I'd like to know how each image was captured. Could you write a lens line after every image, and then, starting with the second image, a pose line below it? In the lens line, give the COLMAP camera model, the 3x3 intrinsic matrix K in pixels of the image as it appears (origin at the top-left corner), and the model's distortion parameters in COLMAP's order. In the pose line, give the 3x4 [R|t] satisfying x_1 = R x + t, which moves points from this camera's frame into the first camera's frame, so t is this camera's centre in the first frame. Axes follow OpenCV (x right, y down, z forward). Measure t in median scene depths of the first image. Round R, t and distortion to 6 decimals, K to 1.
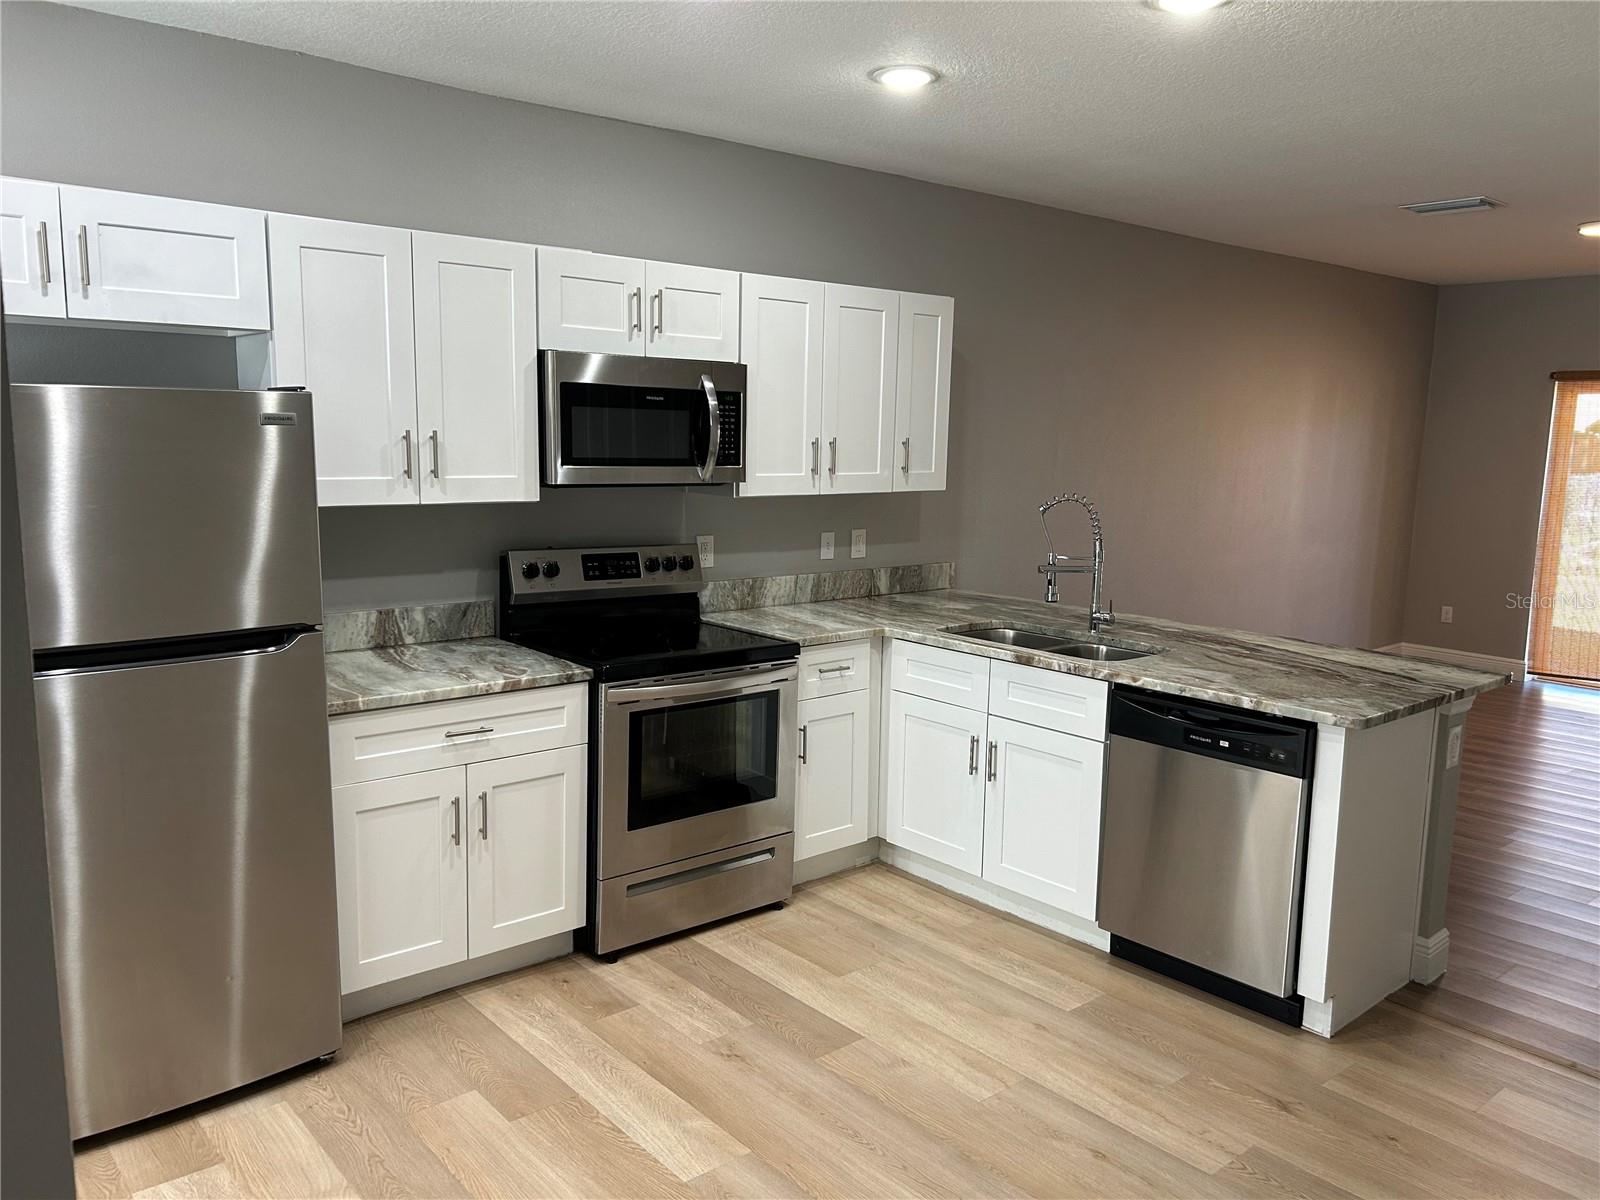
lens RADIAL K [[1193.4, 0, 809.3], [0, 1193.4, 602.3], [0, 0, 1]] dist [0.028274, -0.004326]
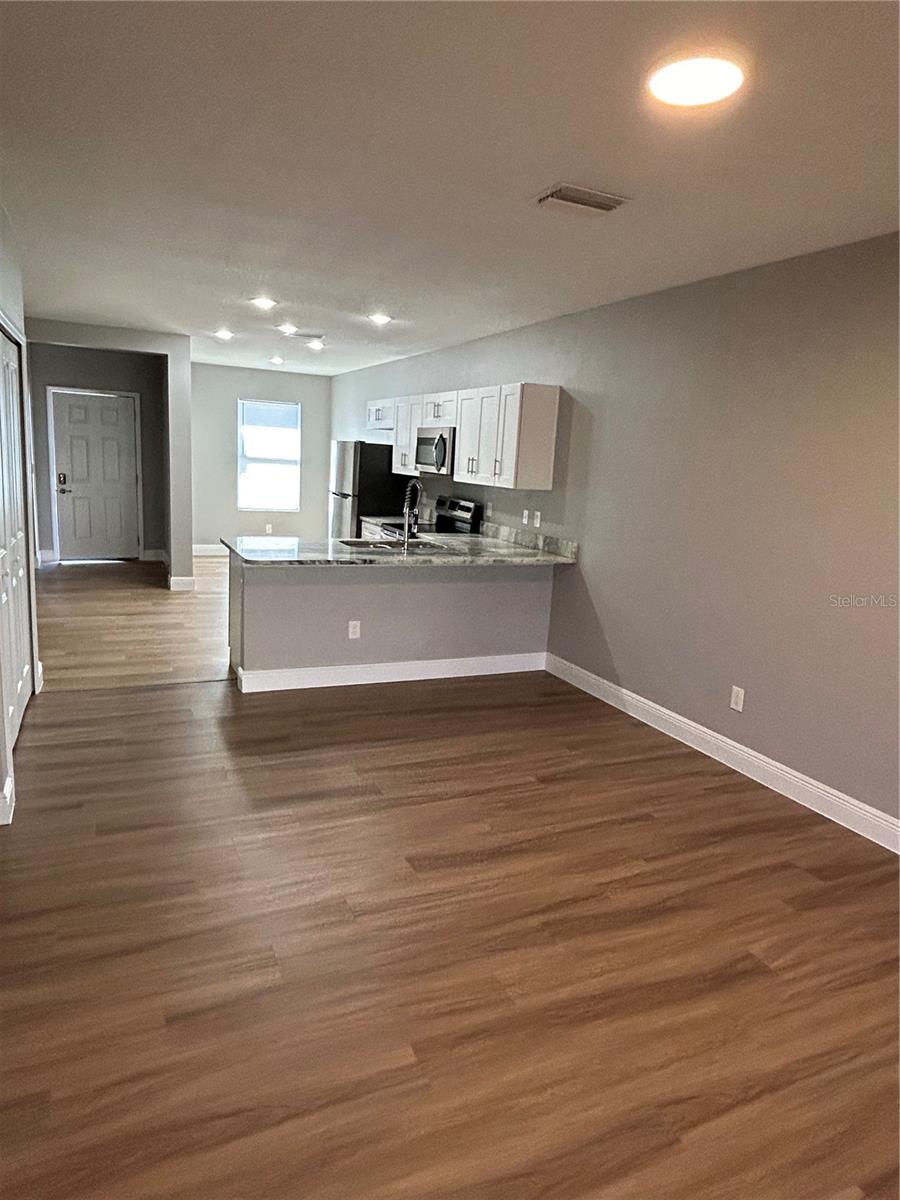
lens RADIAL K [[739.5, 0, 450.0], [0, 739.5, 600.0], [0, 0, 1]] dist [-0.003779, -0.000346]
pose [[-0.278369, 0.142575, -0.949833, 1.285619], [-0.206109, 0.957016, 0.204058, -0.146550], [0.938099, 0.252572, -0.237018, 1.275847]]
